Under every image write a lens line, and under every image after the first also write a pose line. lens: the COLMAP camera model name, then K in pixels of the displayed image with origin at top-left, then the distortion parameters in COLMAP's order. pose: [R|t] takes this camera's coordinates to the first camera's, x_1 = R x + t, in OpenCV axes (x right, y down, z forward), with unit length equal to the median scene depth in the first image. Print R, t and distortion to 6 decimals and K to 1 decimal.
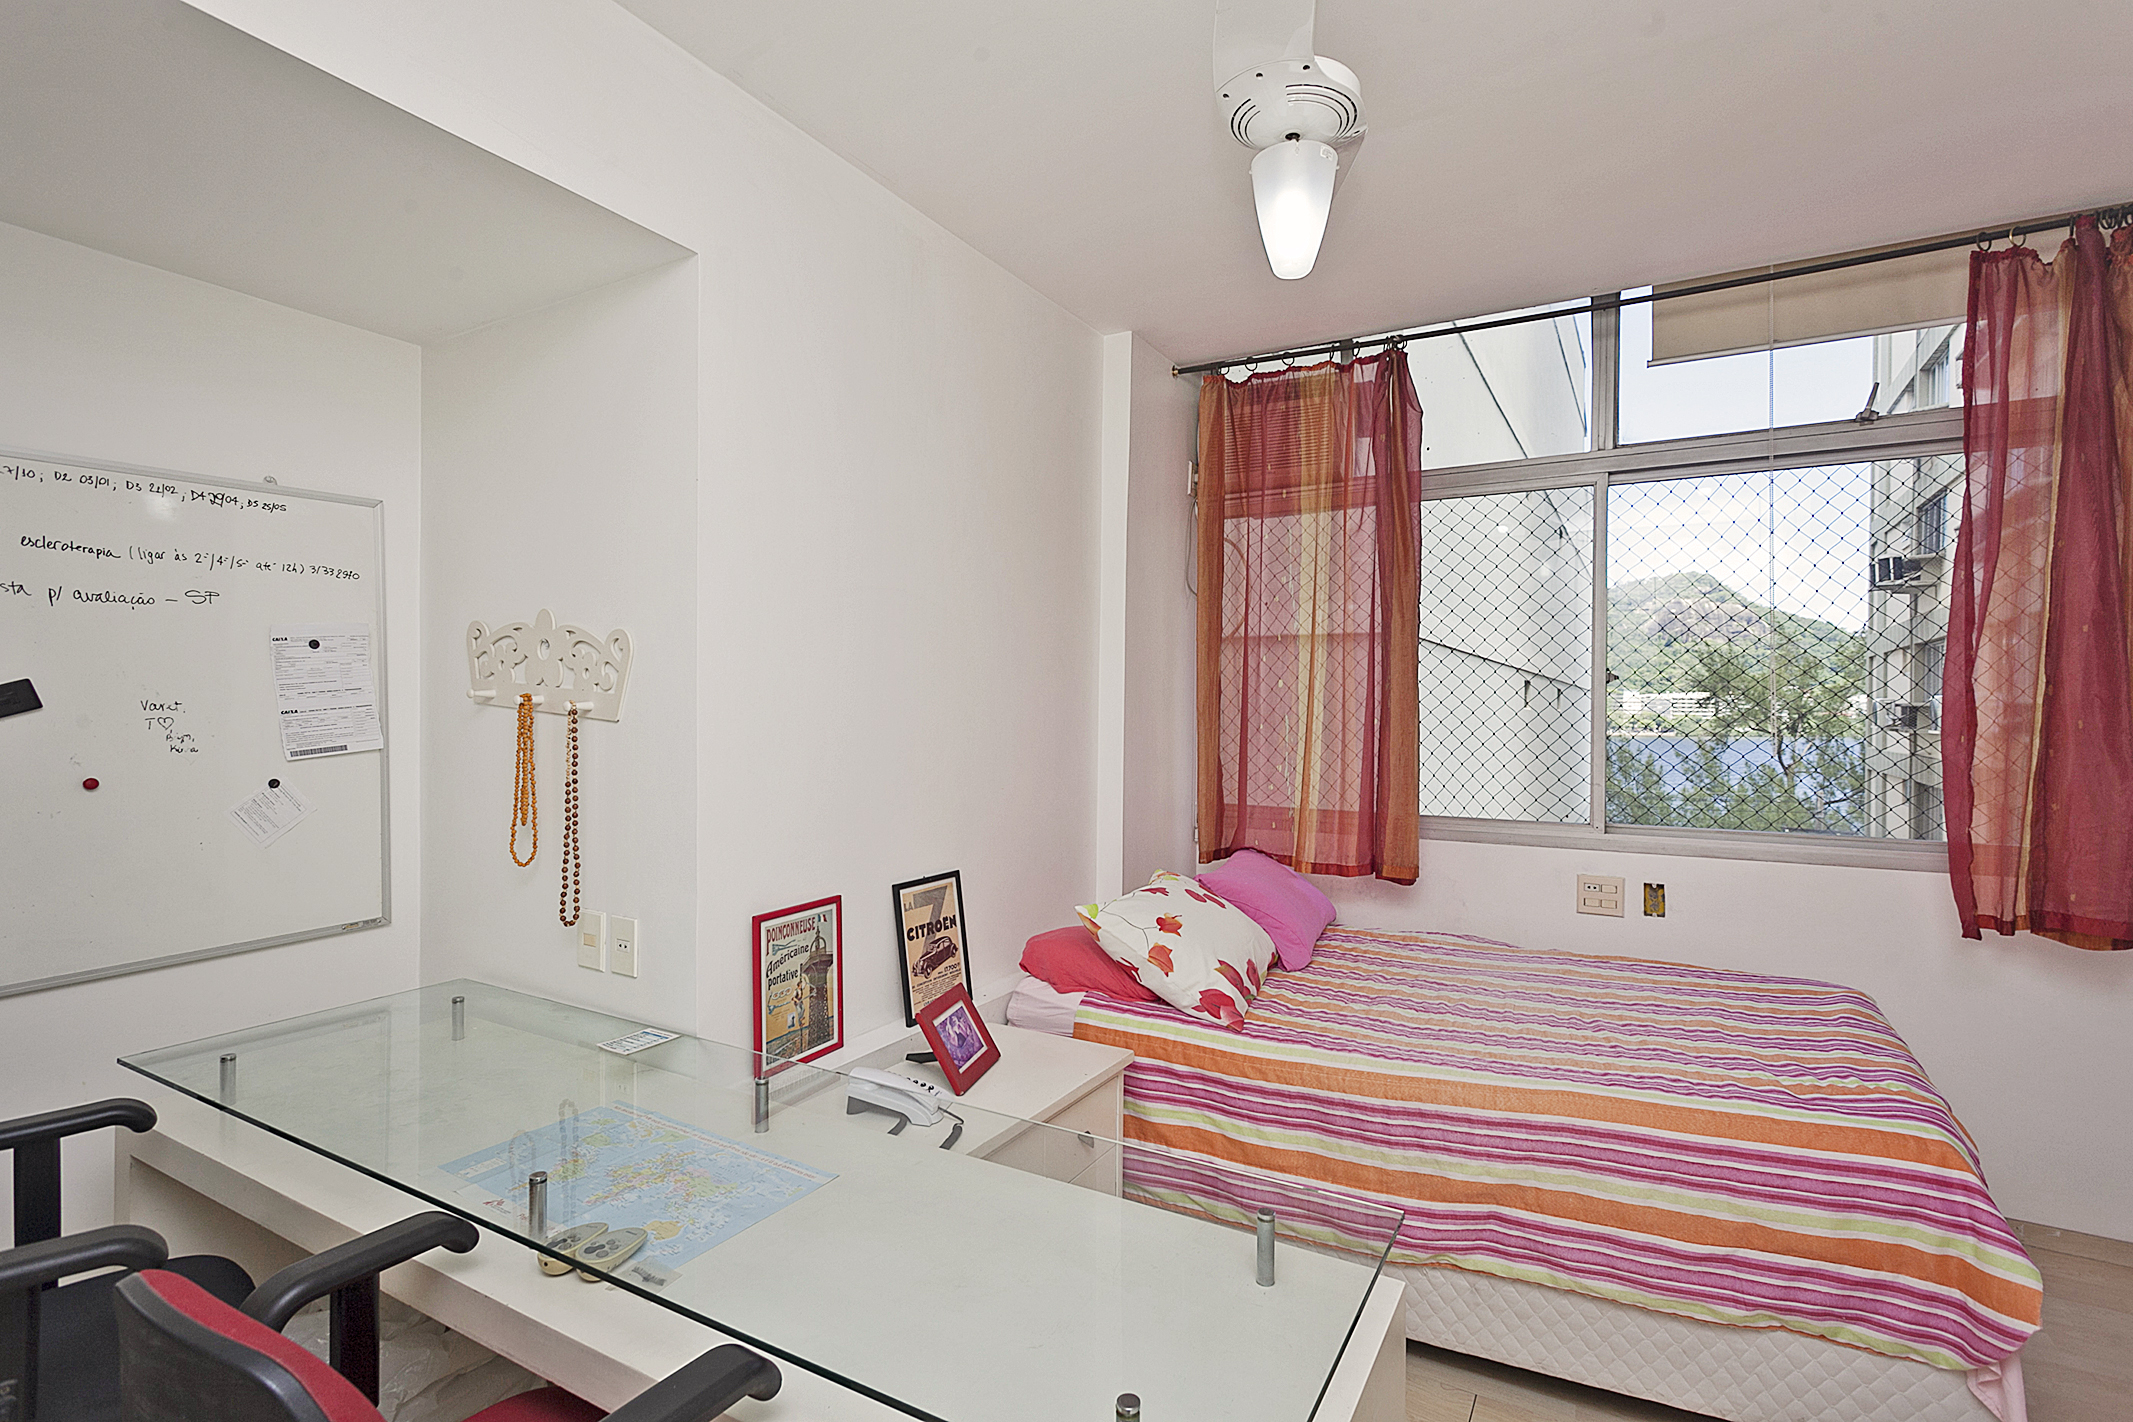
lens RADIAL K [[1002.3, 0, 1073.4], [0, 1002.3, 715.3], [0, 0, 1]] dist [-0.002327, -0.001274]
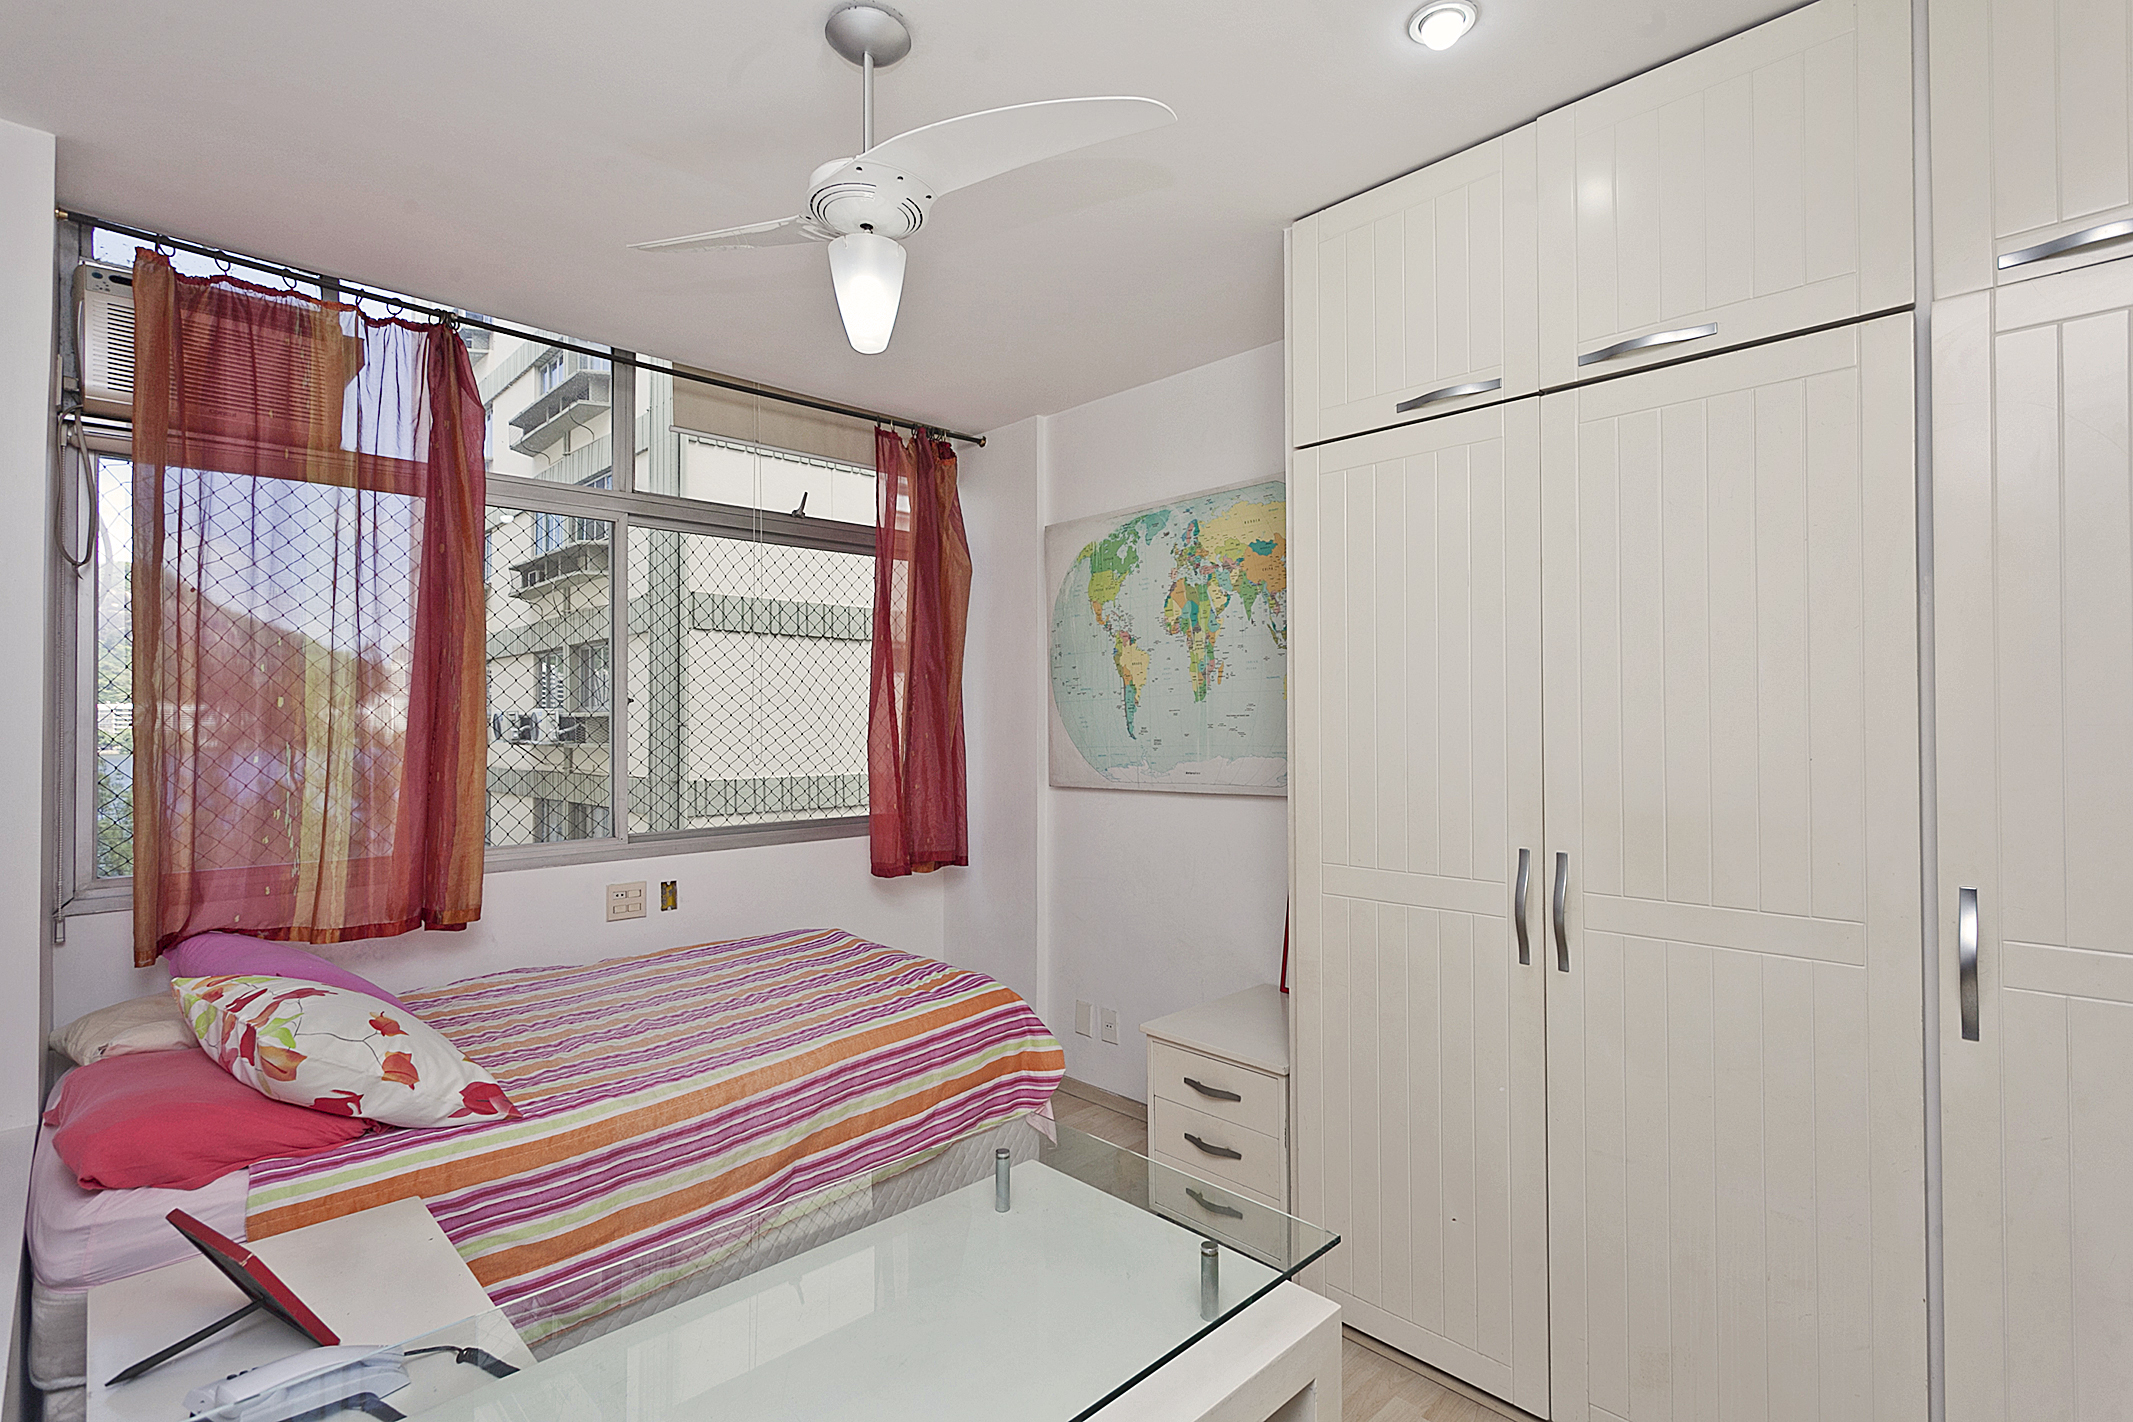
lens RADIAL K [[1002.3, 0, 1069.1], [0, 1002.3, 719.0], [0, 0, 1]] dist [-0.002327, -0.001274]
pose [[0.277758, -0.003638, 0.960644, -0.512994], [0.014418, 0.999896, -0.000382, -0.013871], [-0.960543, 0.013957, 0.277781, 0.314985]]
